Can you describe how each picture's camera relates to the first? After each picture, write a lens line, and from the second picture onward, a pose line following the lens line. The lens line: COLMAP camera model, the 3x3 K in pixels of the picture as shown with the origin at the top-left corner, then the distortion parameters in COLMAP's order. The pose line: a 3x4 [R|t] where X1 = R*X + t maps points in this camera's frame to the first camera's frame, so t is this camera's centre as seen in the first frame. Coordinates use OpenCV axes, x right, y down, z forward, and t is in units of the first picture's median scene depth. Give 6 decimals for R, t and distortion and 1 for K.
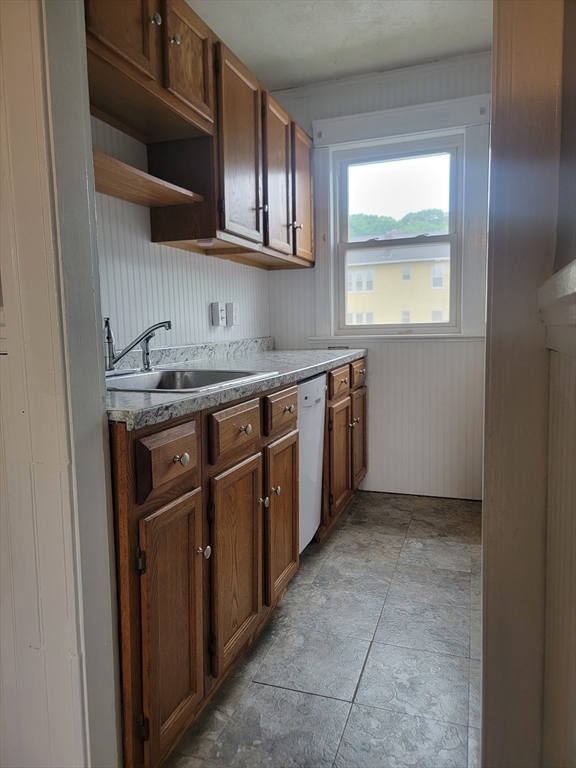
lens RADIAL K [[535.8, 0, 286.1], [0, 535.8, 380.9], [0, 0, 1]] dist [0.069772, -0.059740]
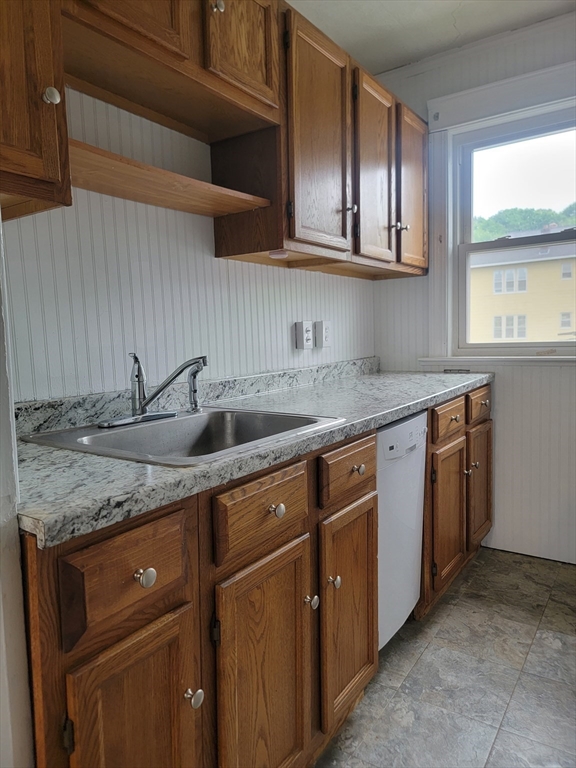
lens RADIAL K [[535.8, 0, 286.1], [0, 535.8, 380.9], [0, 0, 1]] dist [0.069772, -0.059740]
pose [[0.967096, 0.013472, -0.254055, 0.079612], [-0.015795, 0.999850, -0.007103, -0.053079], [0.253921, 0.010882, 0.967164, 0.191435]]
